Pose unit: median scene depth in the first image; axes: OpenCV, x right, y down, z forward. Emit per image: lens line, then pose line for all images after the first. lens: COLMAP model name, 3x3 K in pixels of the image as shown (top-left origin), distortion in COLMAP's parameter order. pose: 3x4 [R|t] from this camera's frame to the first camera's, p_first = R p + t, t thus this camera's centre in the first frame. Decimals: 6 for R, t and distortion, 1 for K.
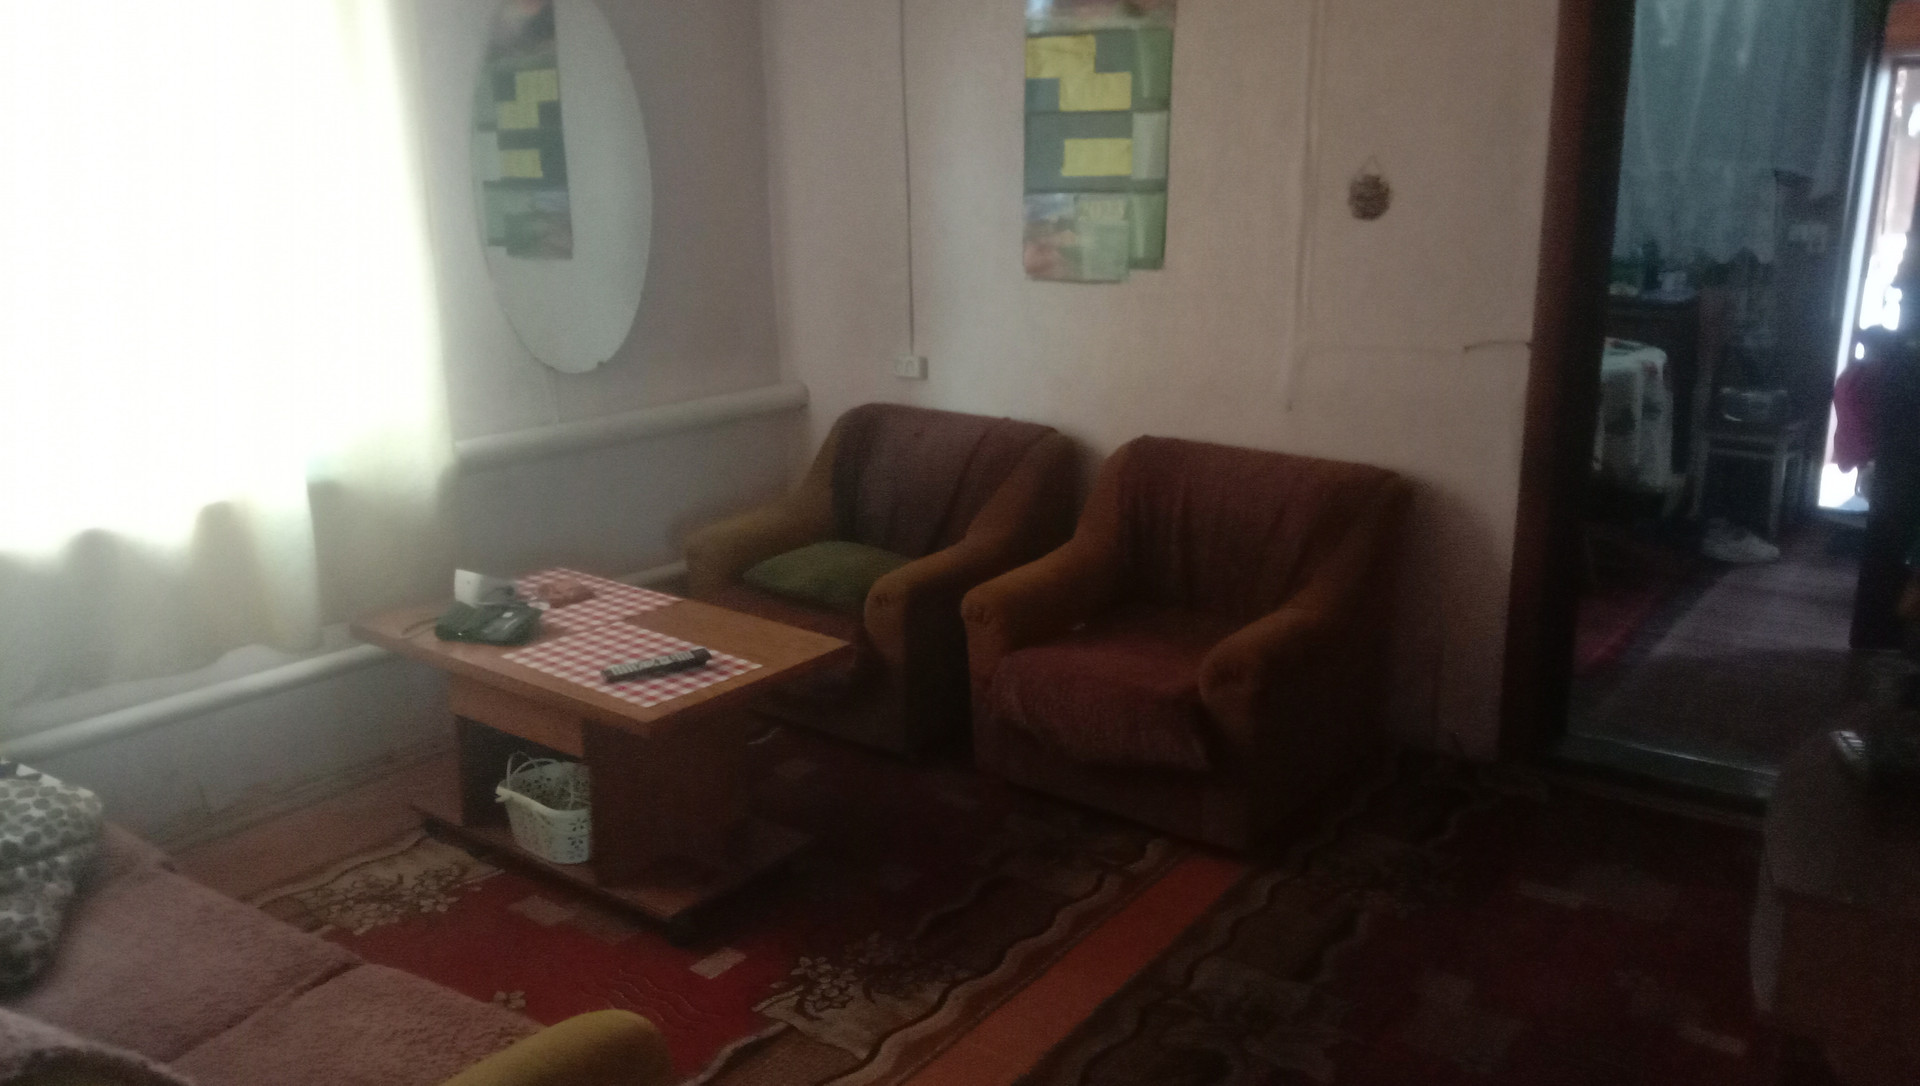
lens RADIAL K [[1509.8, 0, 970.7], [0, 1509.8, 540.1], [0, 0, 1]] dist [0.107952, -0.251100]
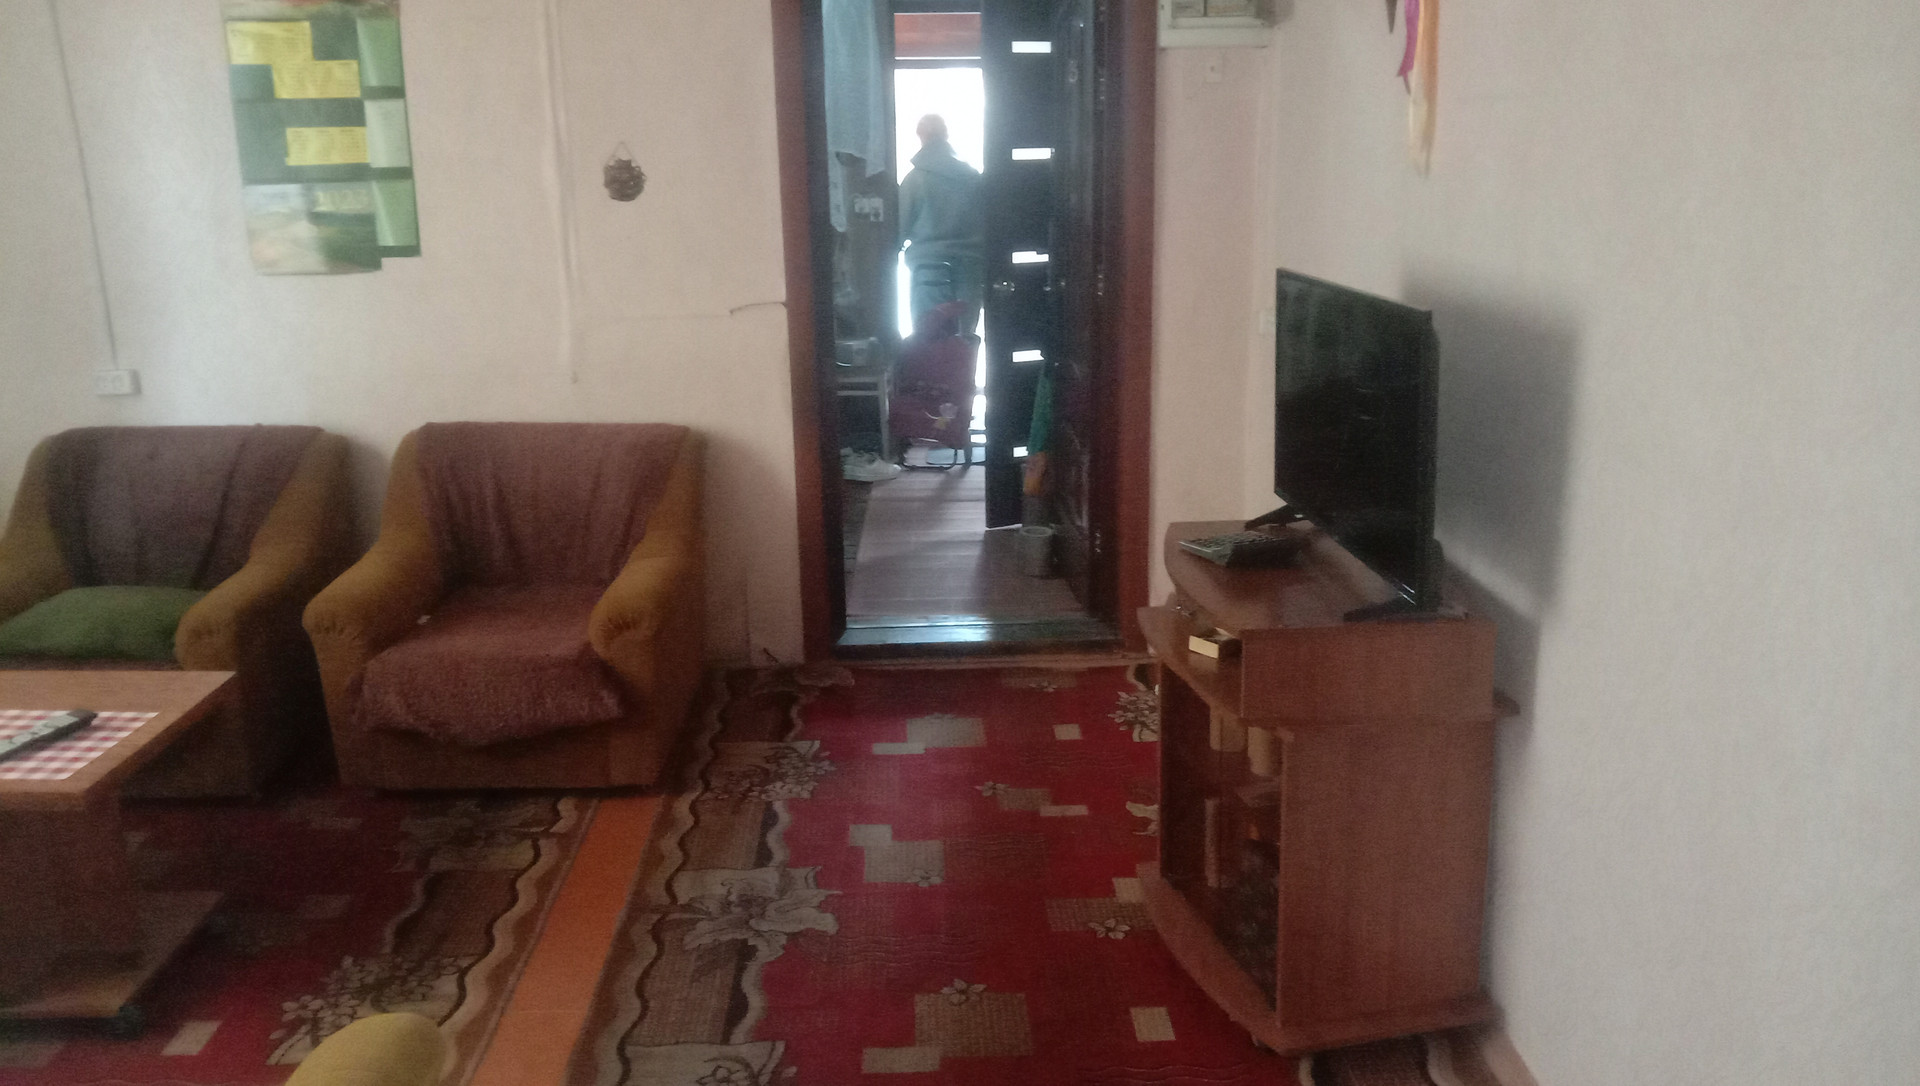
lens RADIAL K [[1509.8, 0, 970.7], [0, 1509.8, 540.1], [0, 0, 1]] dist [0.107952, -0.251100]
pose [[0.790401, -0.163999, 0.590230, -0.238517], [0.161405, 0.985206, 0.057602, 0.006893], [-0.590944, 0.049738, 0.805178, -0.014705]]
